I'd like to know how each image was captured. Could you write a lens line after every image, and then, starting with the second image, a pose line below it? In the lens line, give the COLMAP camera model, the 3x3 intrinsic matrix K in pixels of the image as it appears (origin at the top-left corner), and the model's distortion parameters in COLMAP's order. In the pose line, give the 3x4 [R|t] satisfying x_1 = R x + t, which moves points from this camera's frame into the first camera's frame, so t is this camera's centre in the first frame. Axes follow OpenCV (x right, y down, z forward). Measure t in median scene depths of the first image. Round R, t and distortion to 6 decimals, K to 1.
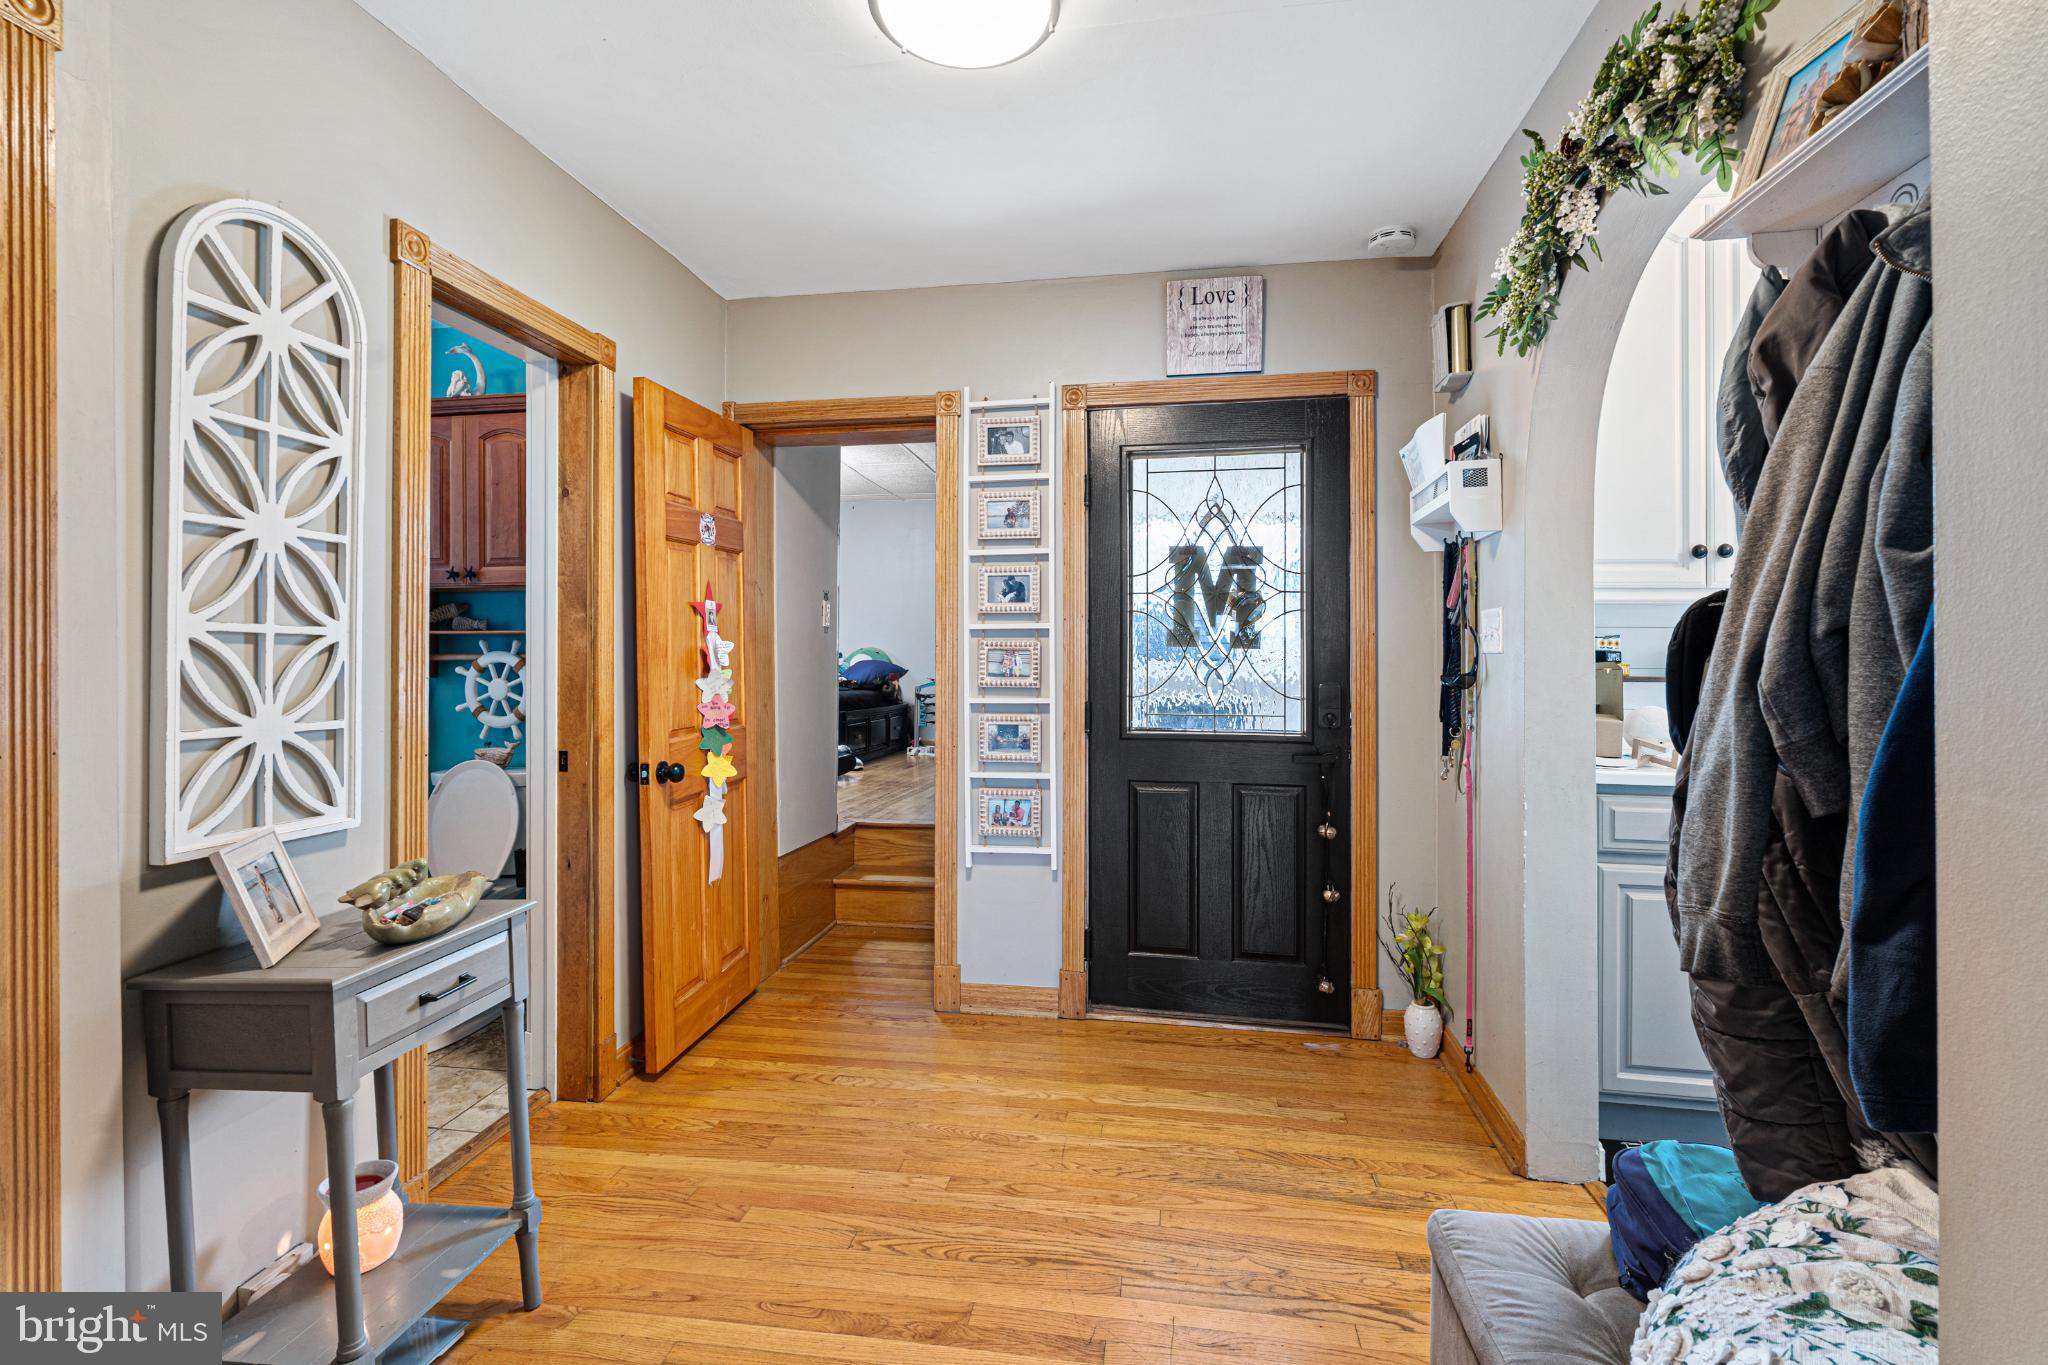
lens RADIAL K [[947.8, 0, 1020.1], [0, 947.8, 651.5], [0, 0, 1]] dist [-0.000979, -0.000122]
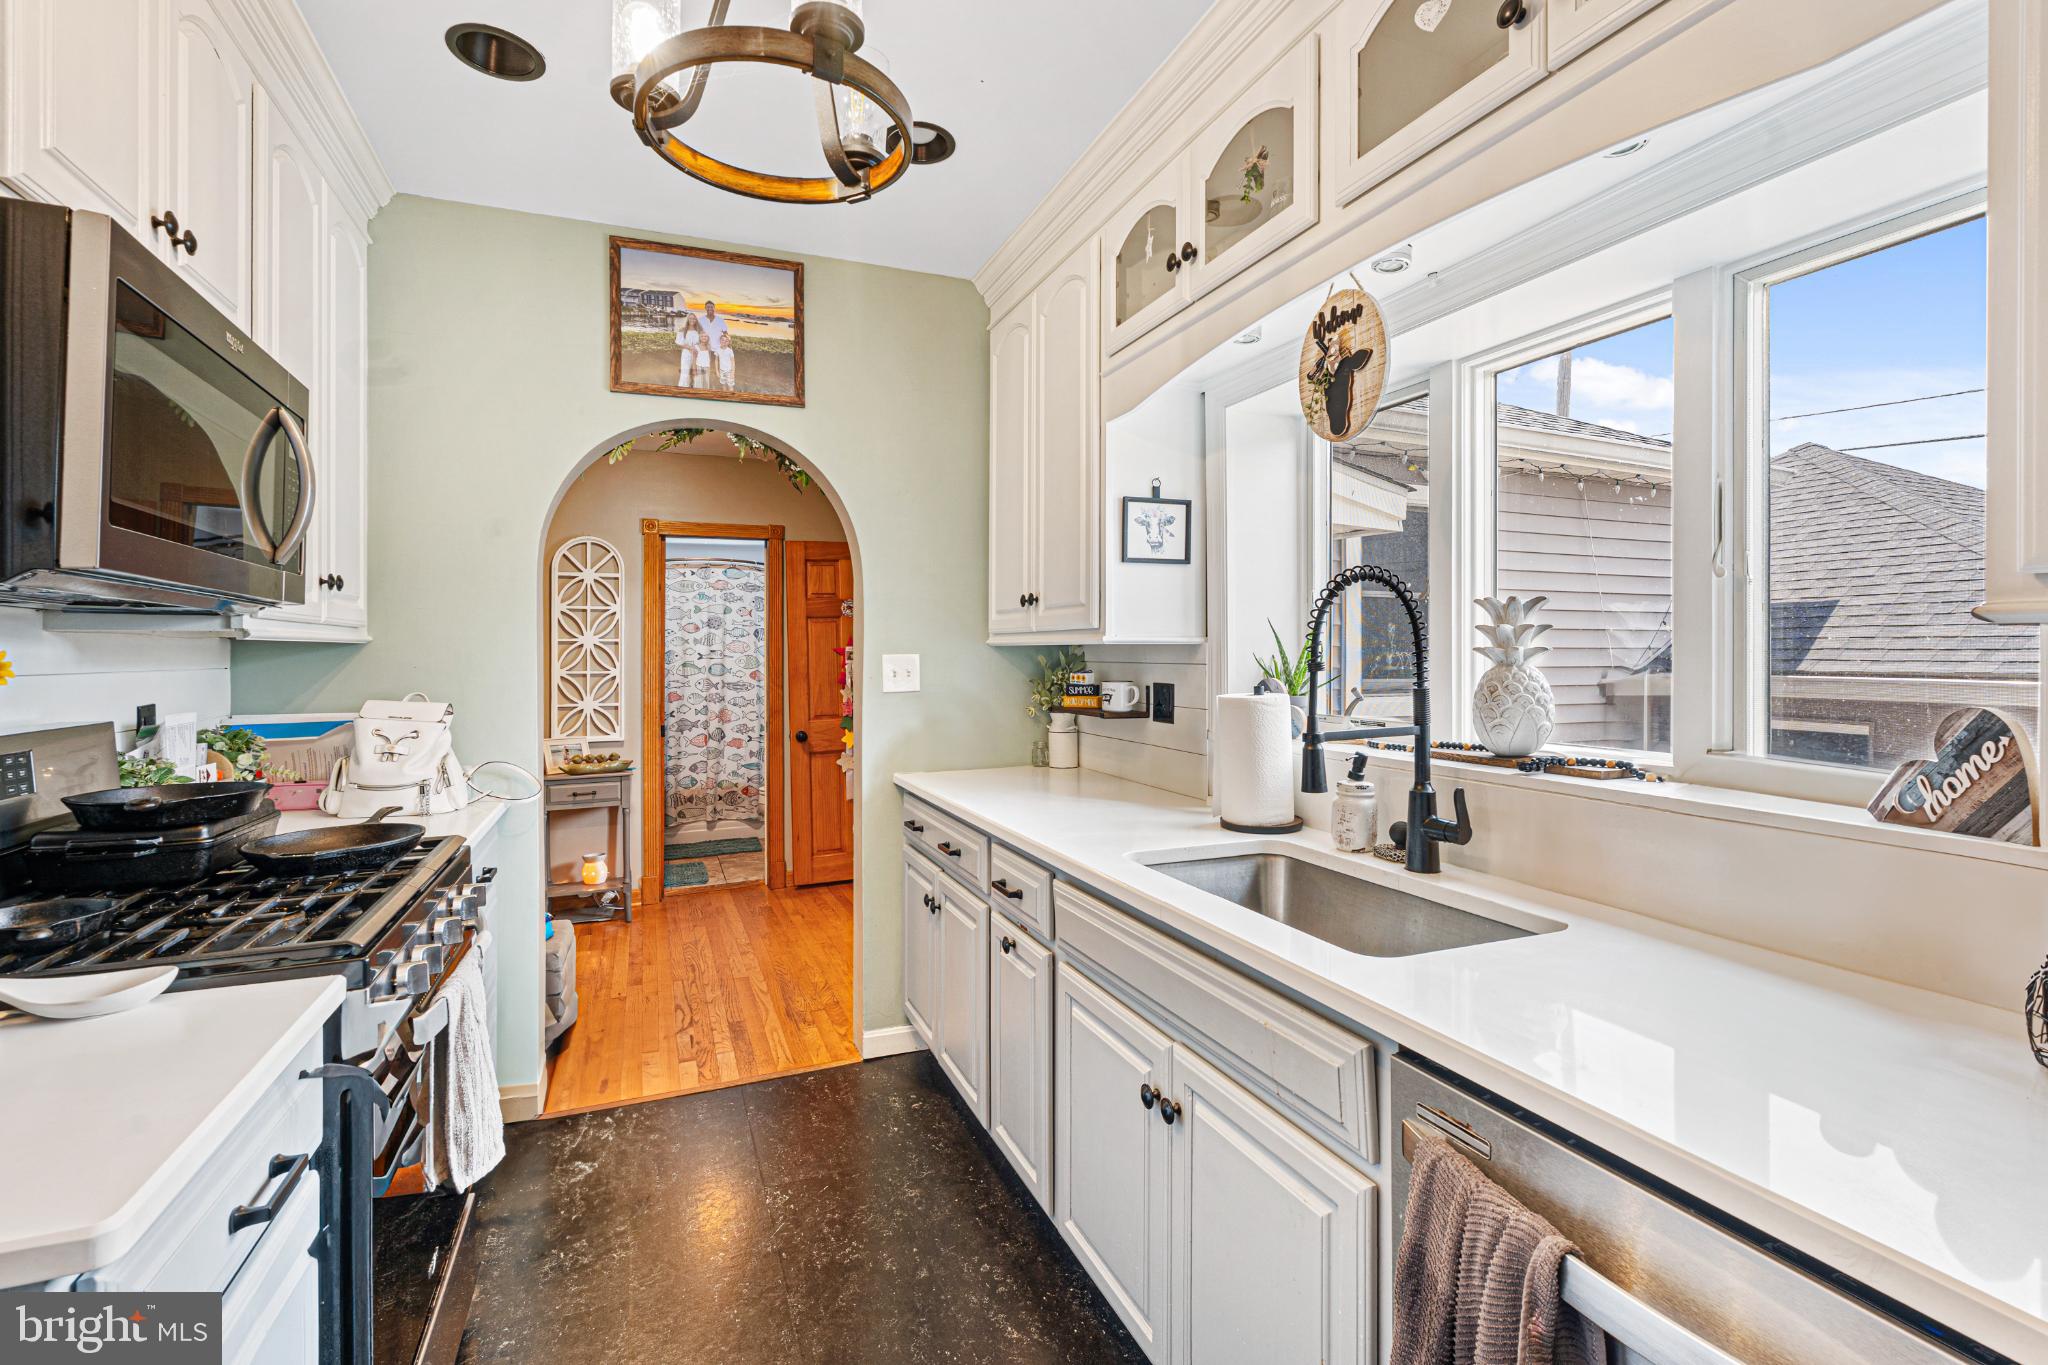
lens RADIAL K [[940.3, 0, 1003.7], [0, 940.3, 653.6], [0, 0, 1]] dist [-0.004341, -0.000862]
pose [[0.501967, -0.008442, -0.864846, 2.048889], [0.013296, 0.999910, -0.002044, -0.048118], [0.864785, -0.010473, 0.502034, 0.504636]]
